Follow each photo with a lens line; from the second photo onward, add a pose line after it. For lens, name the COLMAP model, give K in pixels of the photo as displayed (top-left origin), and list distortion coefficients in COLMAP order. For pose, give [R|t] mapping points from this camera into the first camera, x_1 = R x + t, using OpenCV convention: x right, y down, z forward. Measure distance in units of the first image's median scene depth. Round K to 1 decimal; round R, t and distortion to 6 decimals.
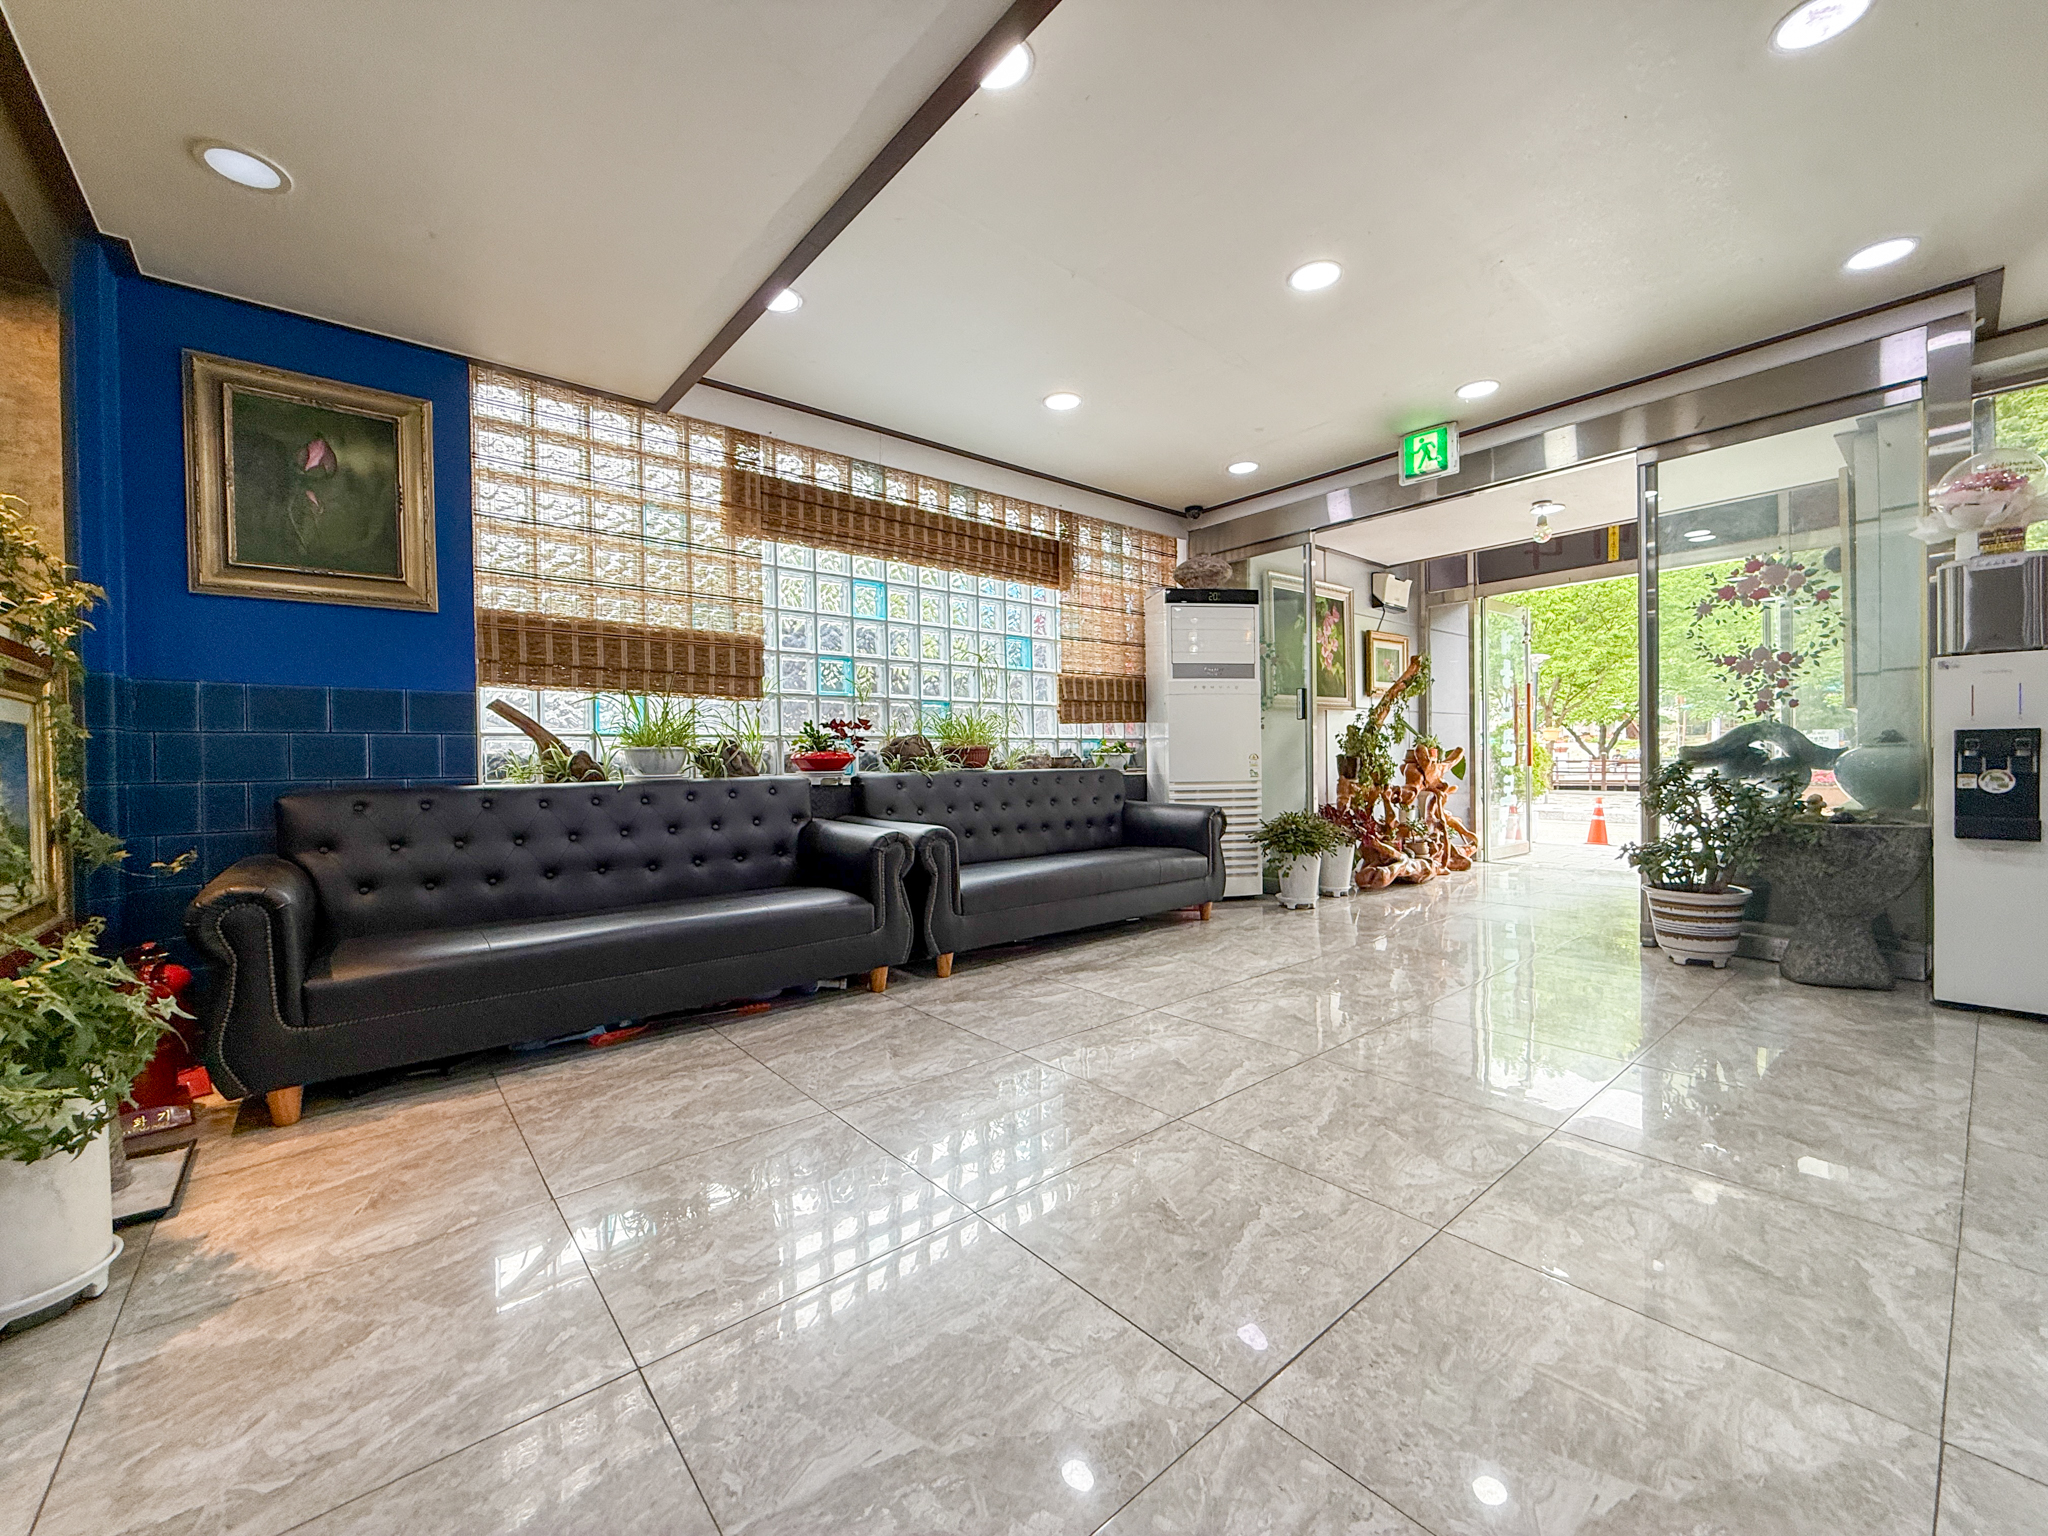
lens RADIAL K [[830.2, 0, 1015.4], [0, 830.2, 768.8], [0, 0, 1]] dist [0.001179, 0.000011]
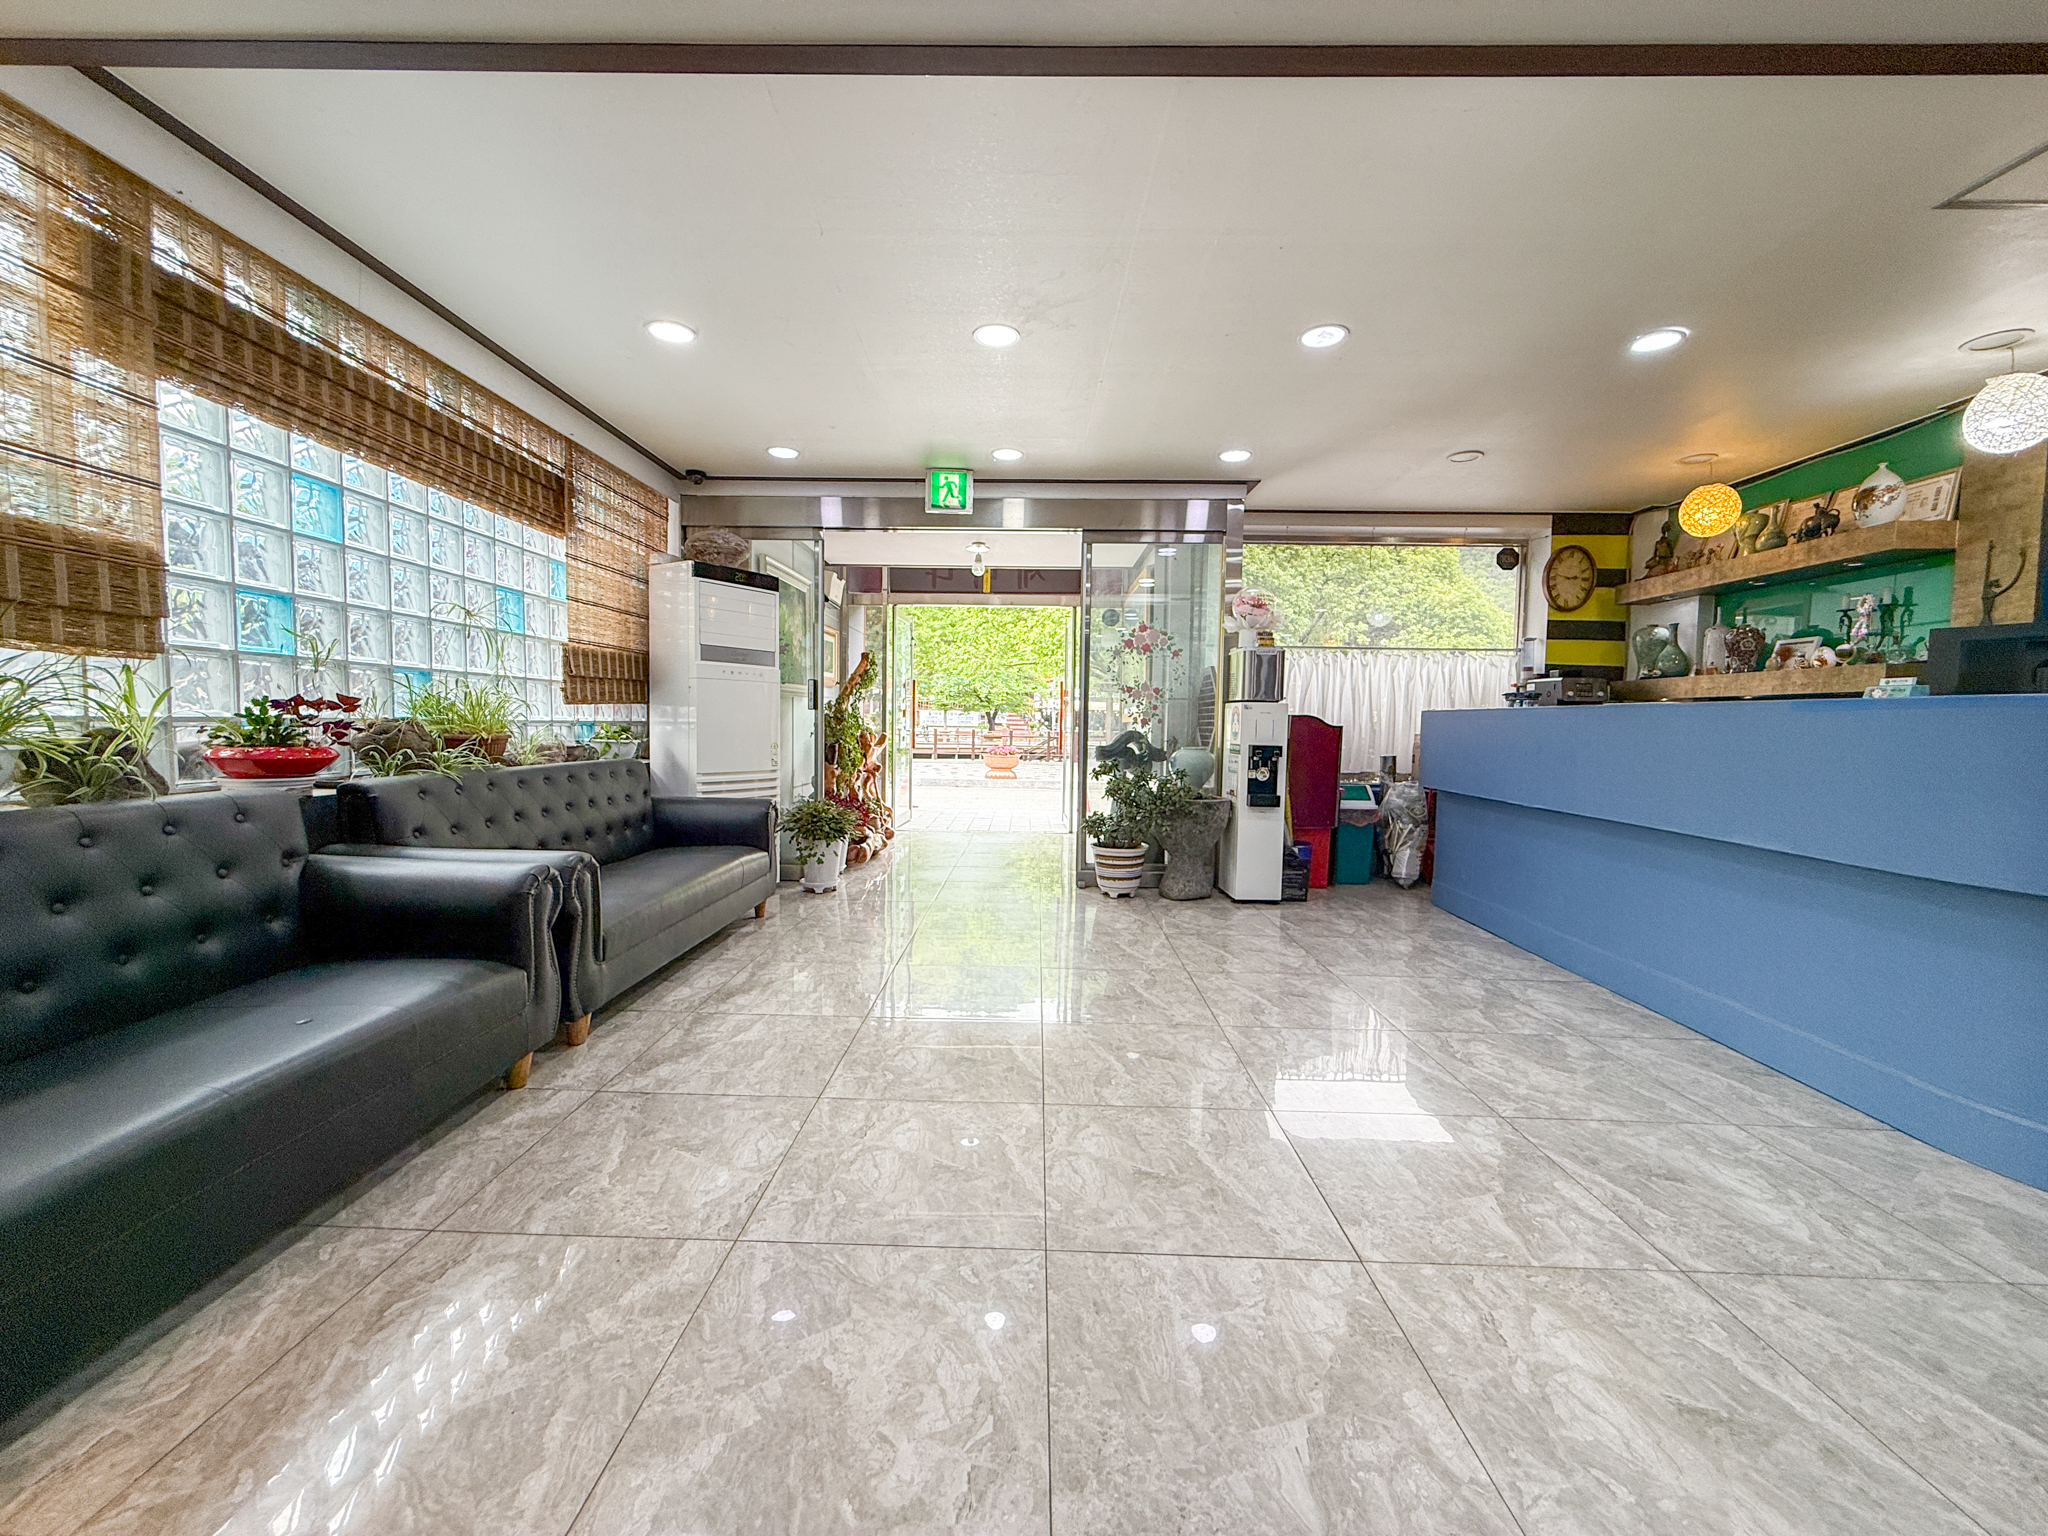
lens RADIAL K [[830.2, 0, 1015.4], [0, 830.2, 768.8], [0, 0, 1]] dist [0.001179, 0.000011]
pose [[0.648381, -0.018110, 0.761101, -0.364053], [-0.017273, 0.999110, 0.038487, -0.038963], [-0.761120, -0.038101, 0.647491, 0.173887]]
